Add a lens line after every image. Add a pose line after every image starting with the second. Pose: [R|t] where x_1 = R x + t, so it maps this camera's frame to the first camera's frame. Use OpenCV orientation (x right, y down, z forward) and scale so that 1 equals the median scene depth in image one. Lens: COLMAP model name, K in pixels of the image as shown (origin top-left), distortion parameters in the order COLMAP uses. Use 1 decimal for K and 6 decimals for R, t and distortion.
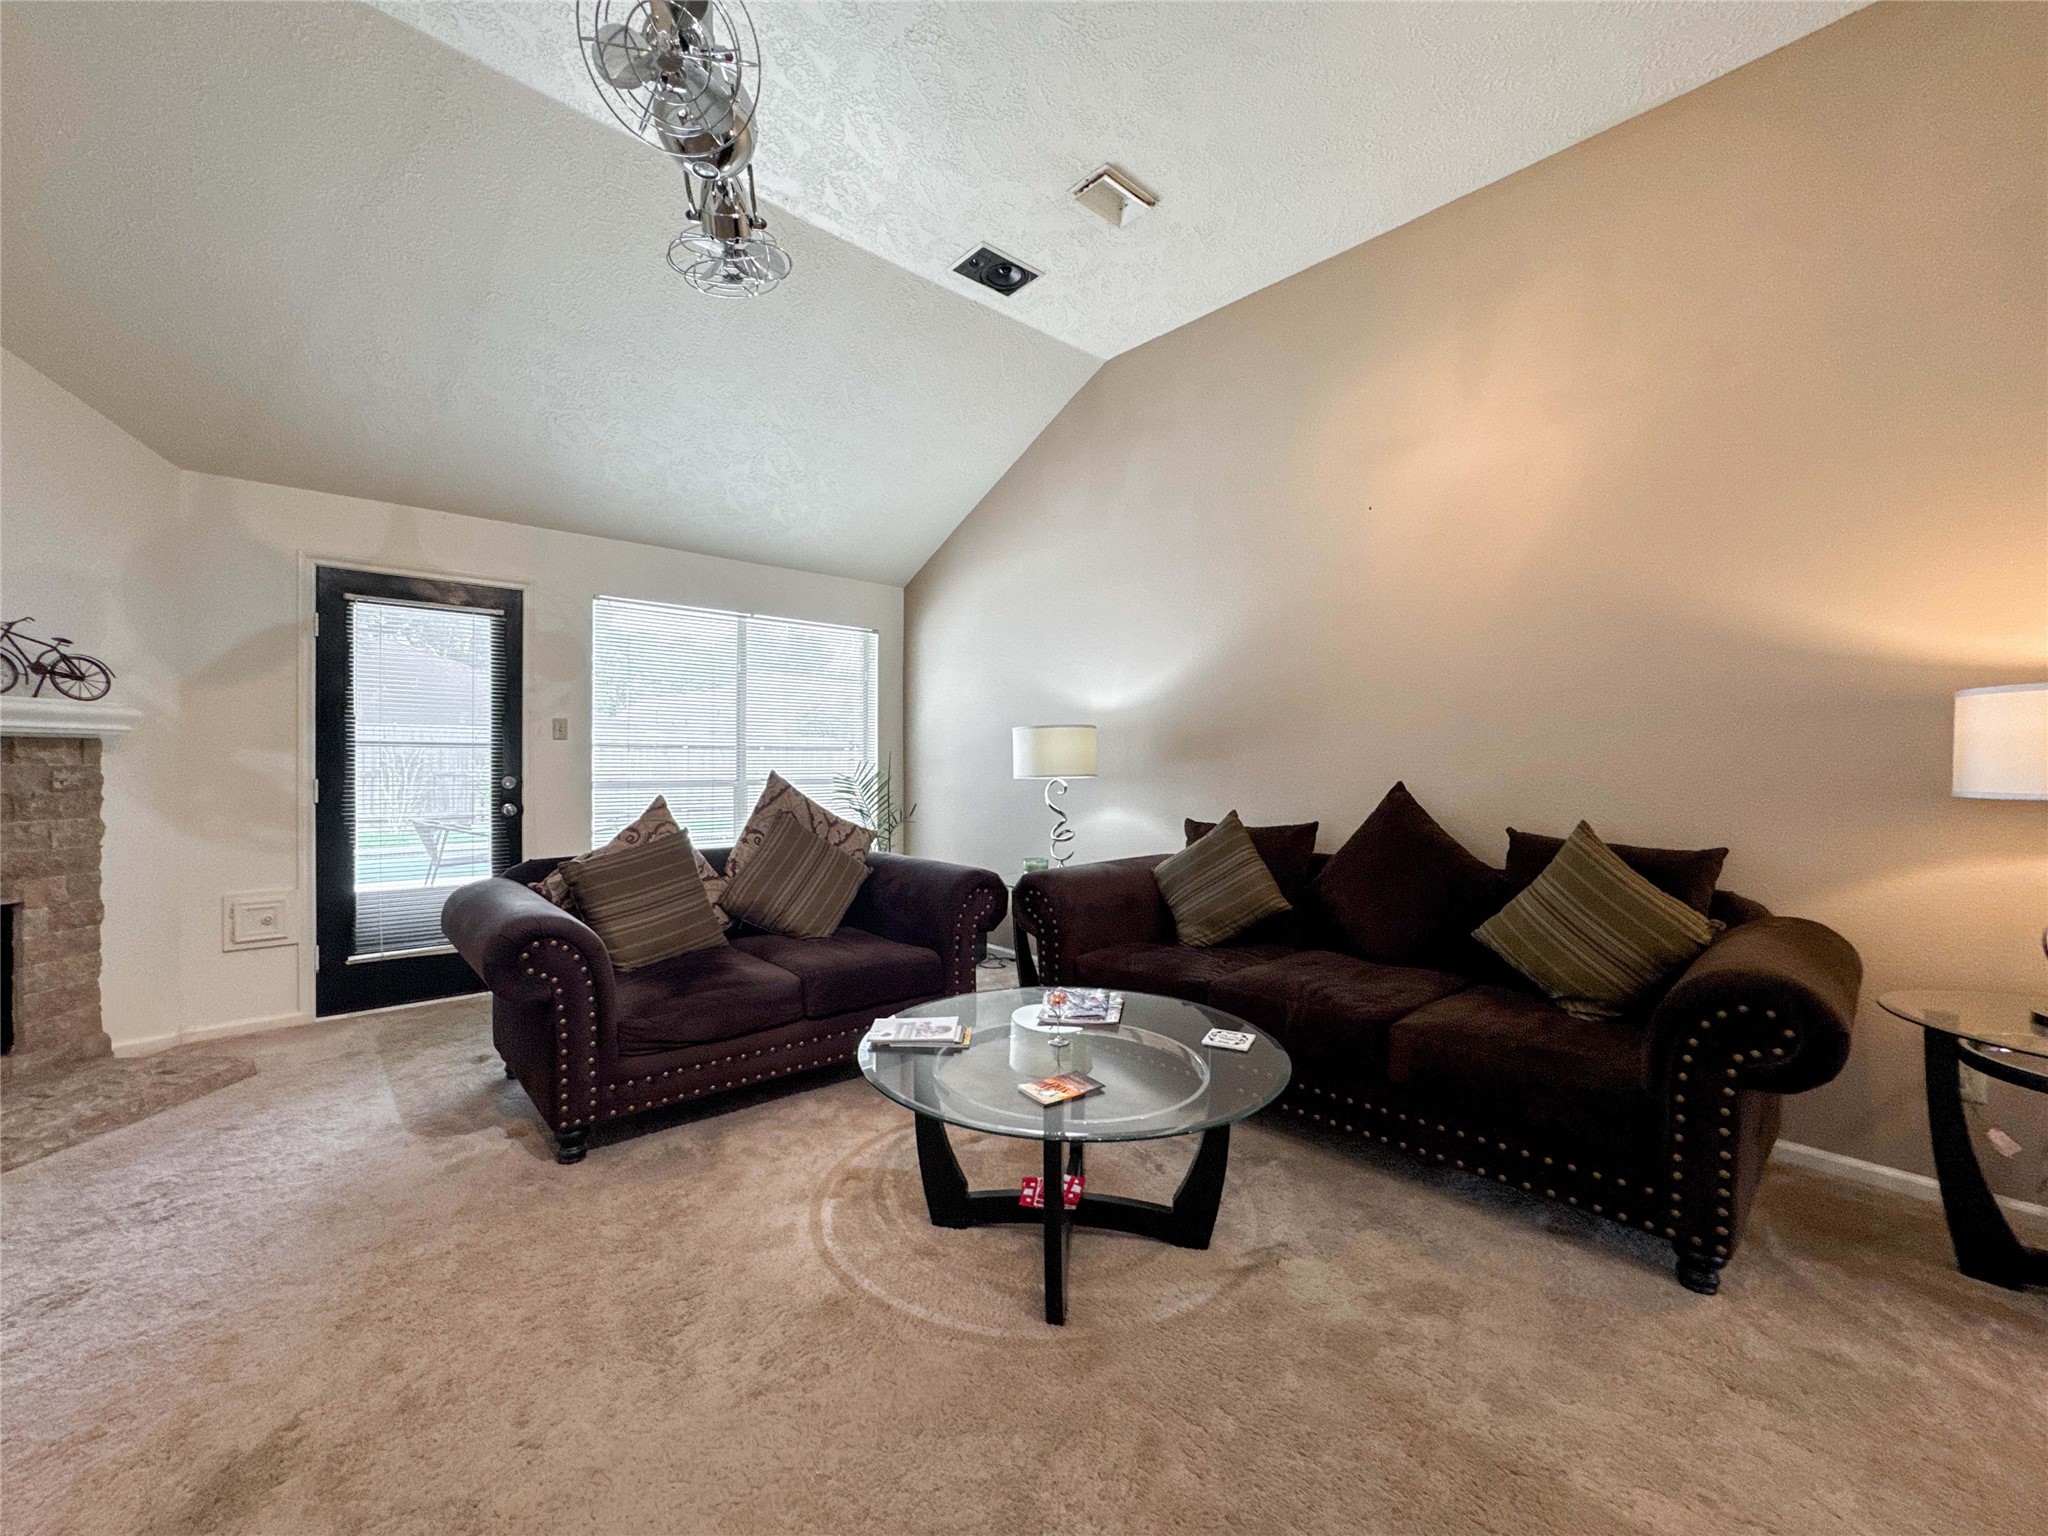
lens RADIAL K [[829.8, 0, 1032.7], [0, 829.8, 764.5], [0, 0, 1]] dist [-0.031500, 0.012623]
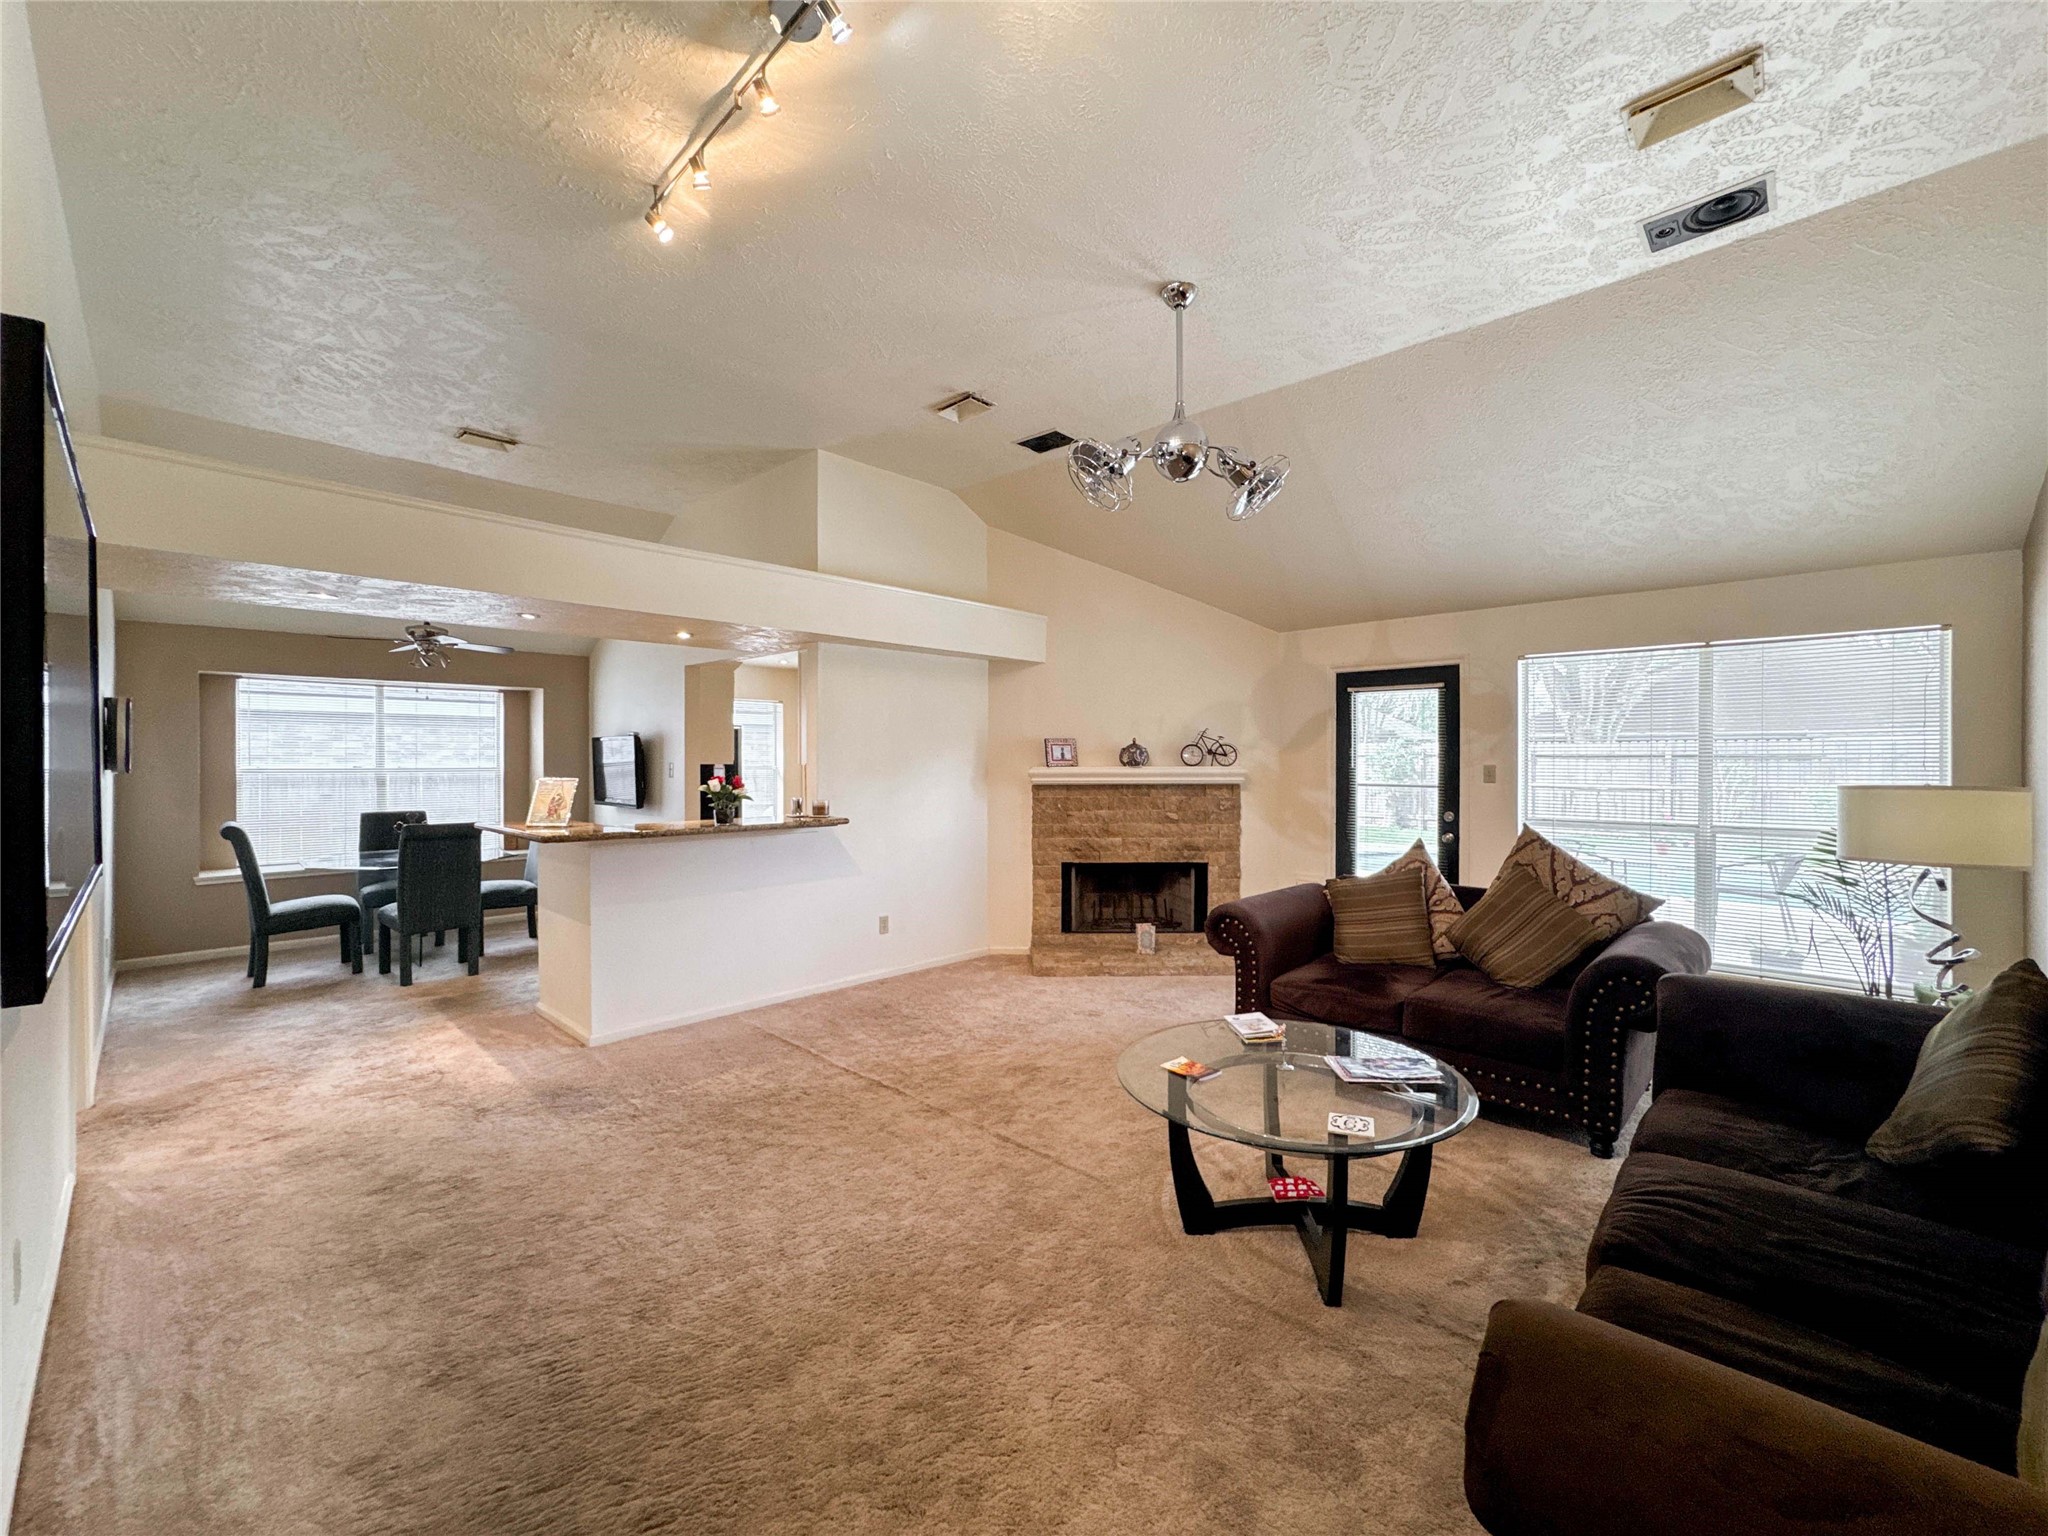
lens RADIAL K [[840.0, 0, 1029.1], [0, 840.0, 761.7], [0, 0, 1]] dist [-0.036406, 0.017319]
pose [[0.071041, -0.001915, -0.997472, 0.870807], [-0.003078, 0.999993, -0.002139, -0.083735], [0.997469, 0.003222, 0.071035, 0.365271]]
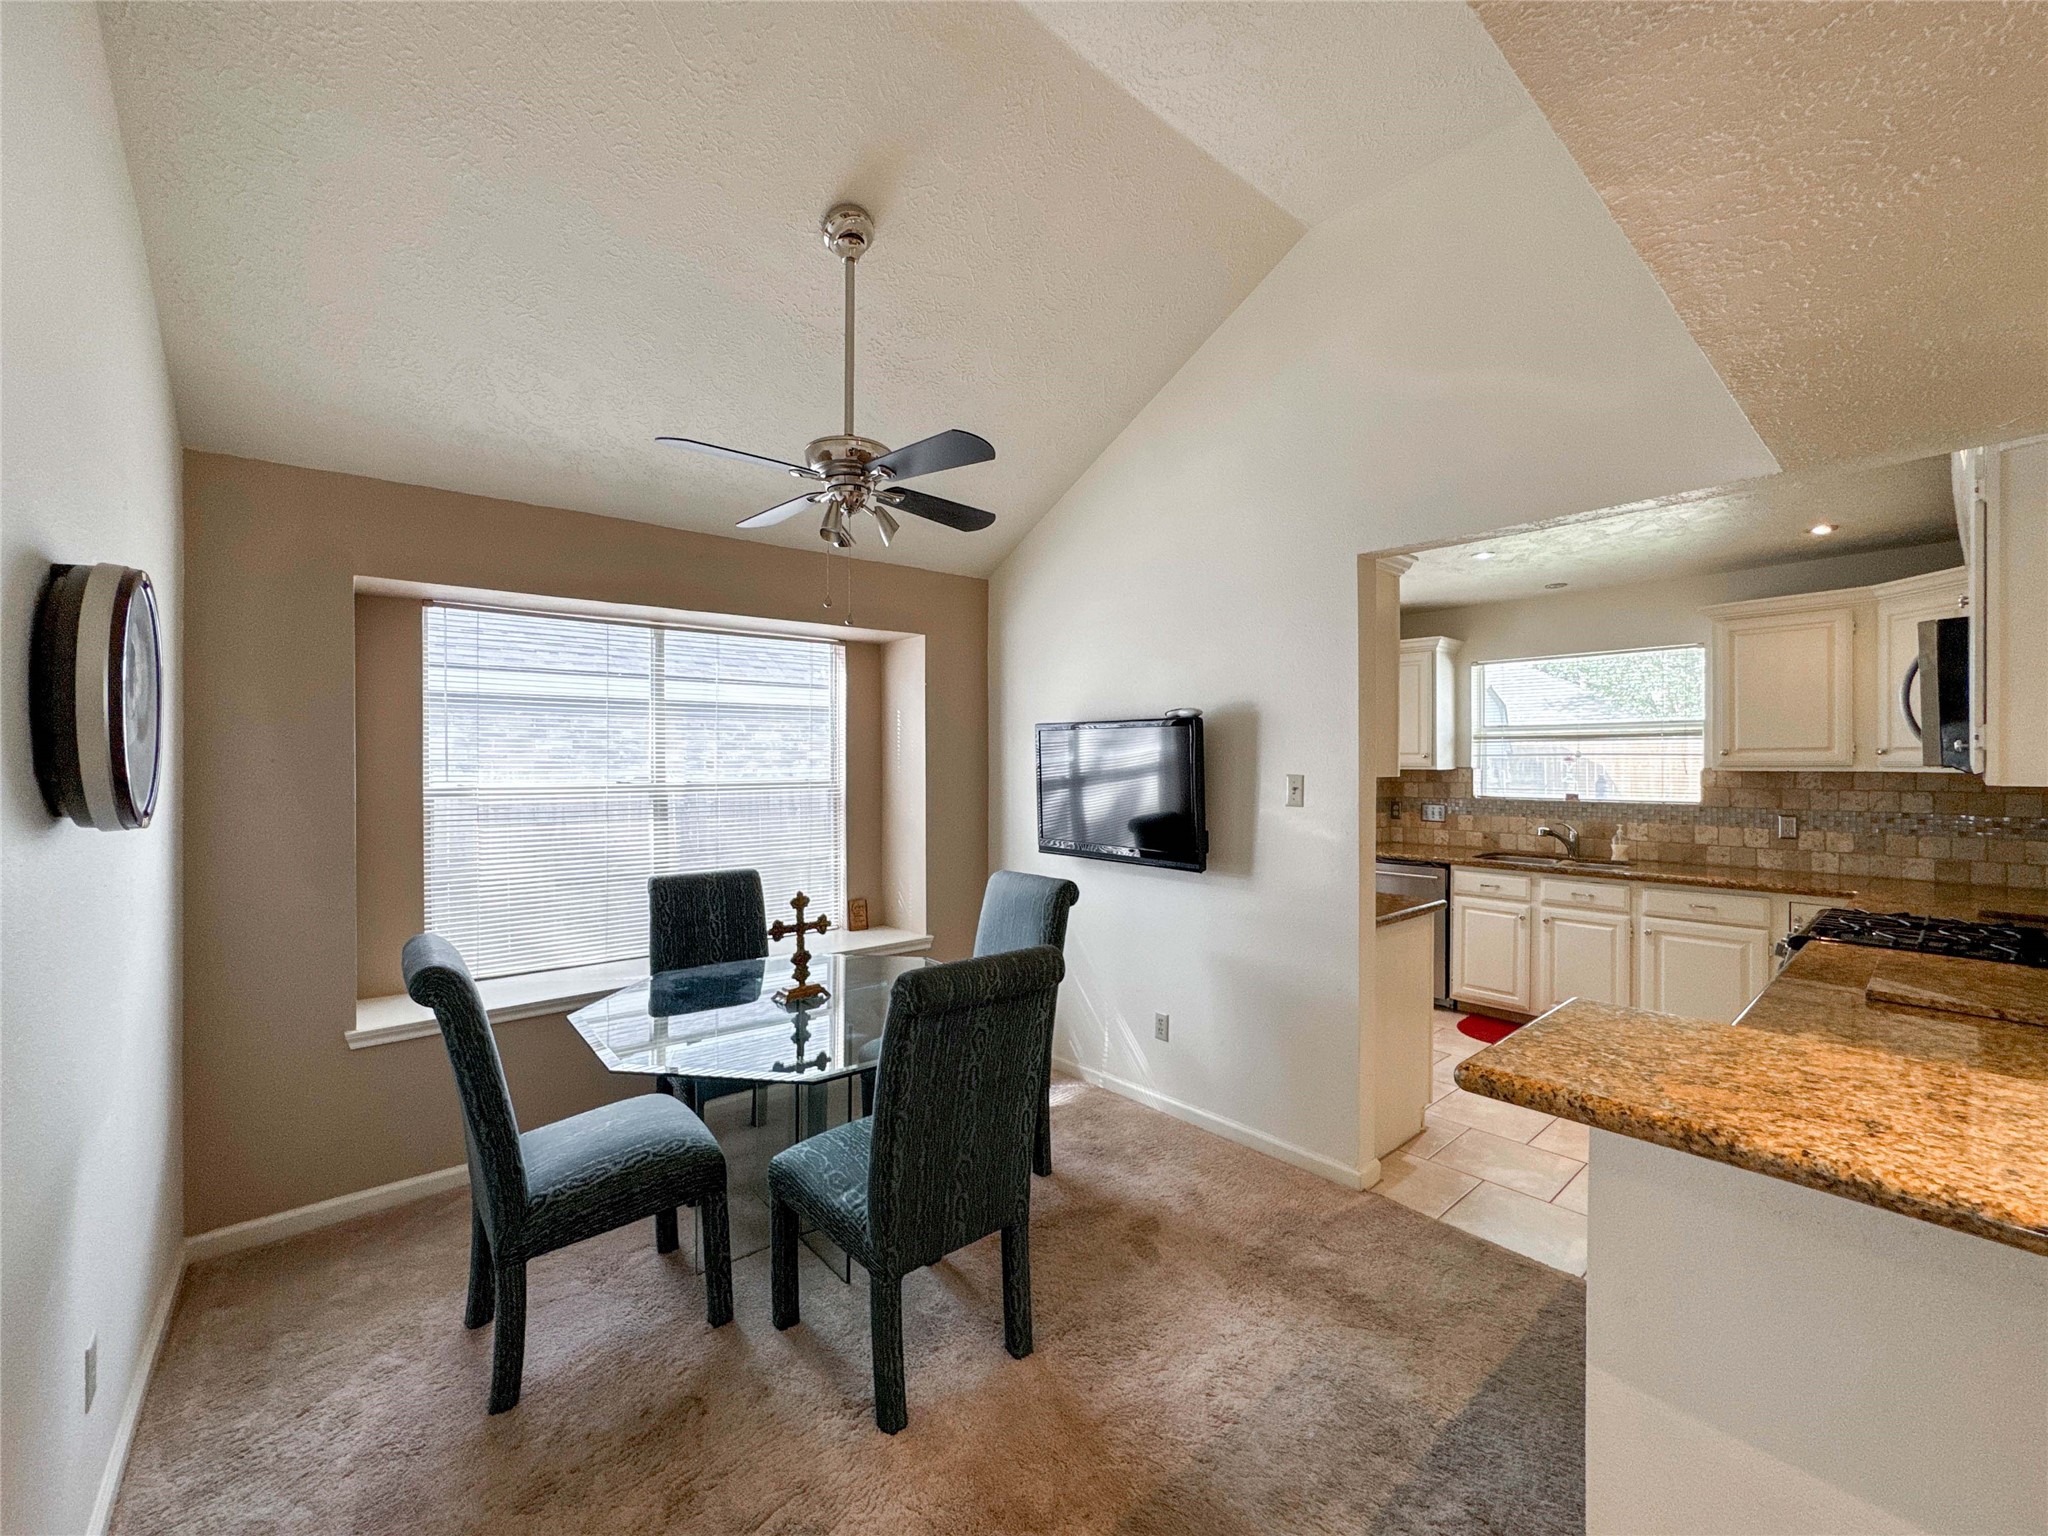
lens RADIAL K [[846.4, 0, 1003.4], [0, 846.4, 767.7], [0, 0, 1]] dist [-0.055063, 0.019770]
pose [[-0.059638, 0.003372, -0.998214, -0.371906], [-0.000640, 0.999994, 0.003417, -0.093539], [0.998220, 0.000843, -0.059635, -0.708458]]
